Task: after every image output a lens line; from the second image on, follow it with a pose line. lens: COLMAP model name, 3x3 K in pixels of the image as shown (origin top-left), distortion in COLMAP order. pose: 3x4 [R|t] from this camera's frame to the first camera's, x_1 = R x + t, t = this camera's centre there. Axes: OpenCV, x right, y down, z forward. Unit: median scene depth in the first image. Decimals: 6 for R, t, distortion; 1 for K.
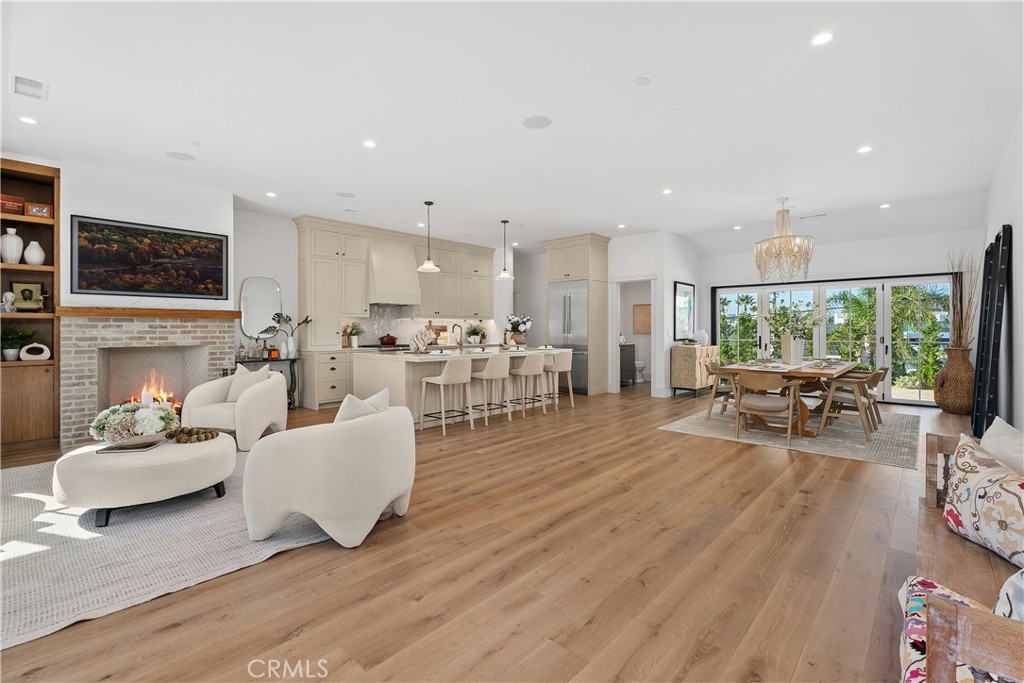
lens RADIAL K [[459.9, 0, 512.0], [0, 459.9, 330.7], [0, 0, 1]] dist [0.002183, 0.000109]
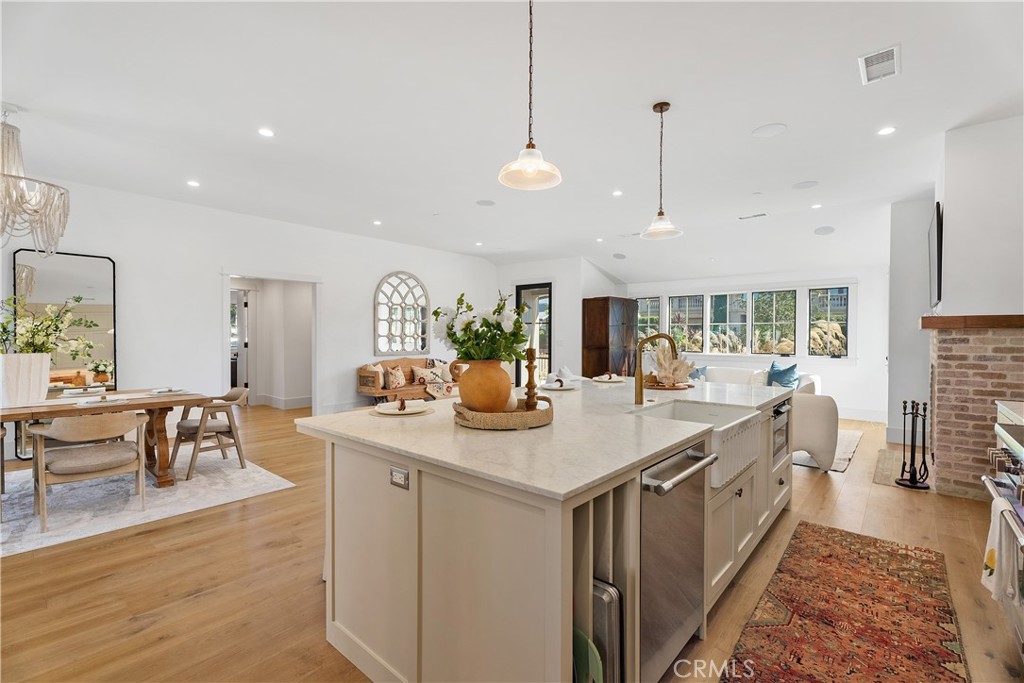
lens RADIAL K [[454.5, 0, 512.0], [0, 454.5, 341.5], [0, 0, 1]] dist [-0.003788, -0.001199]
pose [[-0.999782, -0.000282, -0.020875, 0.001396], [-0.000611, 0.999876, 0.015758, -0.014371], [0.020868, 0.015768, -0.999658, 1.373881]]
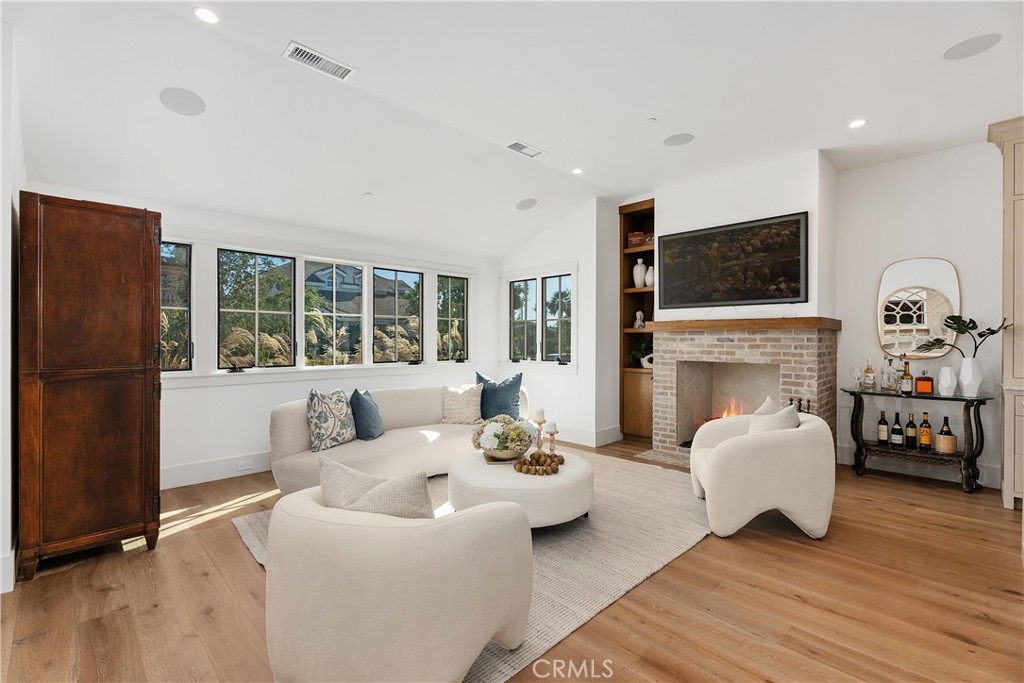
lens RADIAL K [[454.1, 0, 515.2], [0, 454.1, 339.4], [0, 0, 1]] dist [0.001249, 0.000107]
pose [[-0.053442, 0.002742, -0.998567, 0.088818], [-0.005392, 0.999981, 0.003034, -0.007692], [0.998556, 0.005546, -0.053426, 0.493362]]
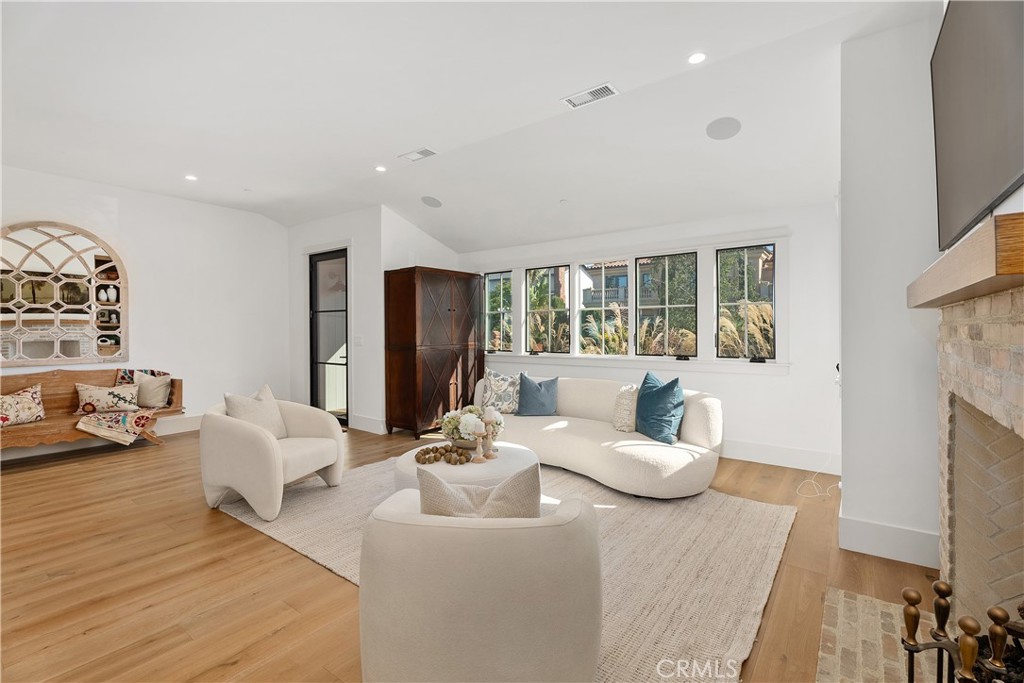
lens RADIAL K [[459.9, 0, 512.0], [0, 459.9, 330.7], [0, 0, 1]] dist [0.002183, 0.000109]
pose [[-0.995642, 0.008742, -0.092849, -0.372564], [0.008369, 0.999955, 0.004404, -0.009769], [0.092884, 0.003608, -0.995670, 0.943651]]
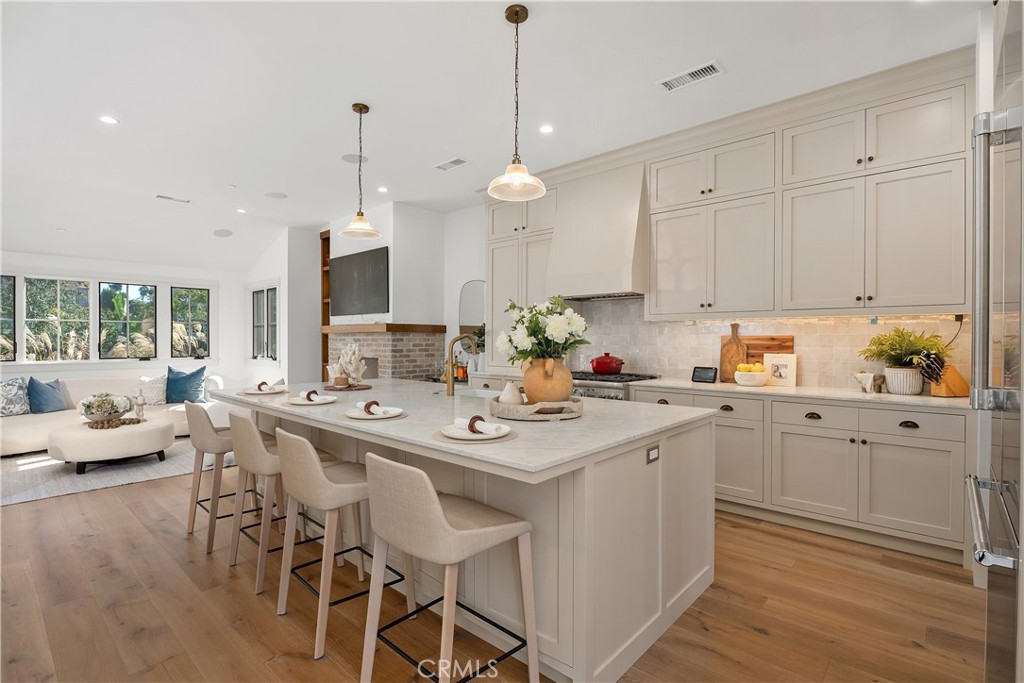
lens RADIAL K [[479.7, 0, 512.0], [0, 479.7, 341.5], [0, 0, 1]] dist [-0.002960, -0.000462]
pose [[0.004217, 0.006802, -0.999968, 0.340007], [-0.003882, 0.999969, 0.006785, -0.011125], [0.999984, 0.003853, 0.004243, 1.058267]]
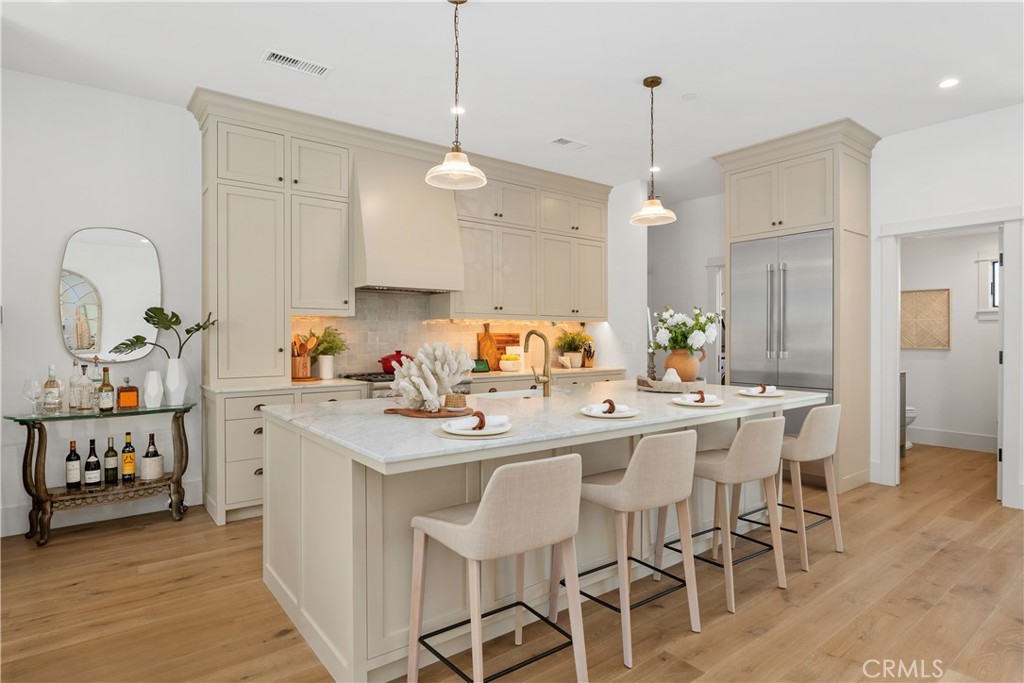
lens RADIAL K [[548.1, 0, 512.2], [0, 548.1, 338.1], [0, 0, 1]] dist [-0.013951, 0.000558]
pose [[0.985197, 0.001164, -0.171421, -0.058326], [-0.001121, 0.999999, 0.000349, -0.008129], [0.171421, -0.000151, 0.985198, 0.528174]]
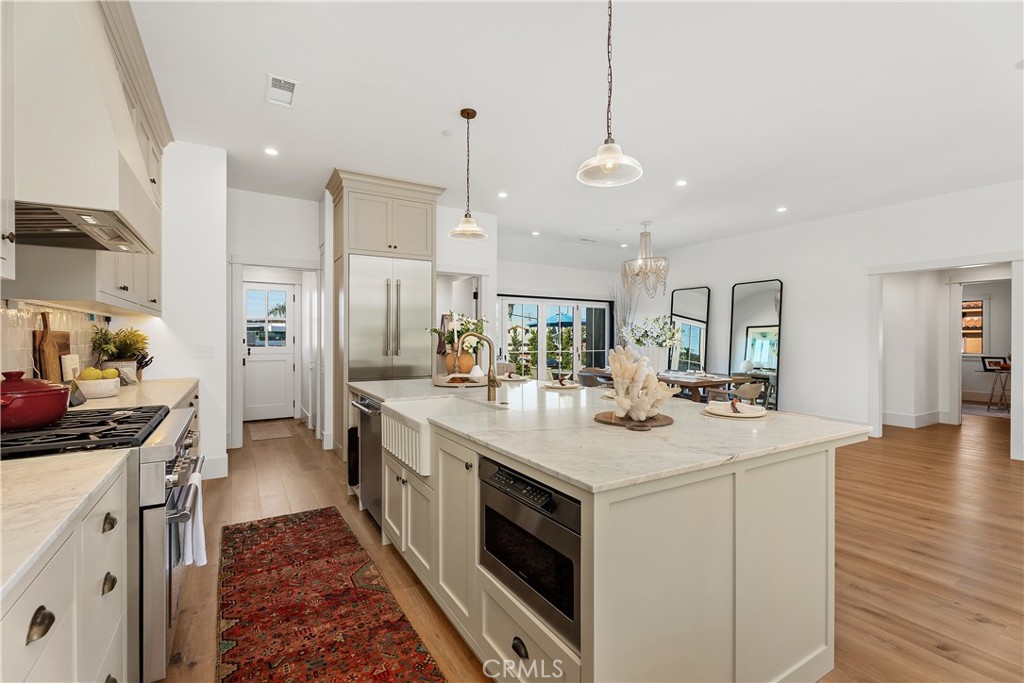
lens RADIAL K [[454.1, 0, 515.2], [0, 454.1, 339.4], [0, 0, 1]] dist [0.001249, 0.000107]
pose [[0.282802, -0.002186, 0.959176, -0.472070], [-0.001115, 0.999996, 0.002608, -0.010908], [-0.959178, -0.001807, 0.282798, 0.878663]]
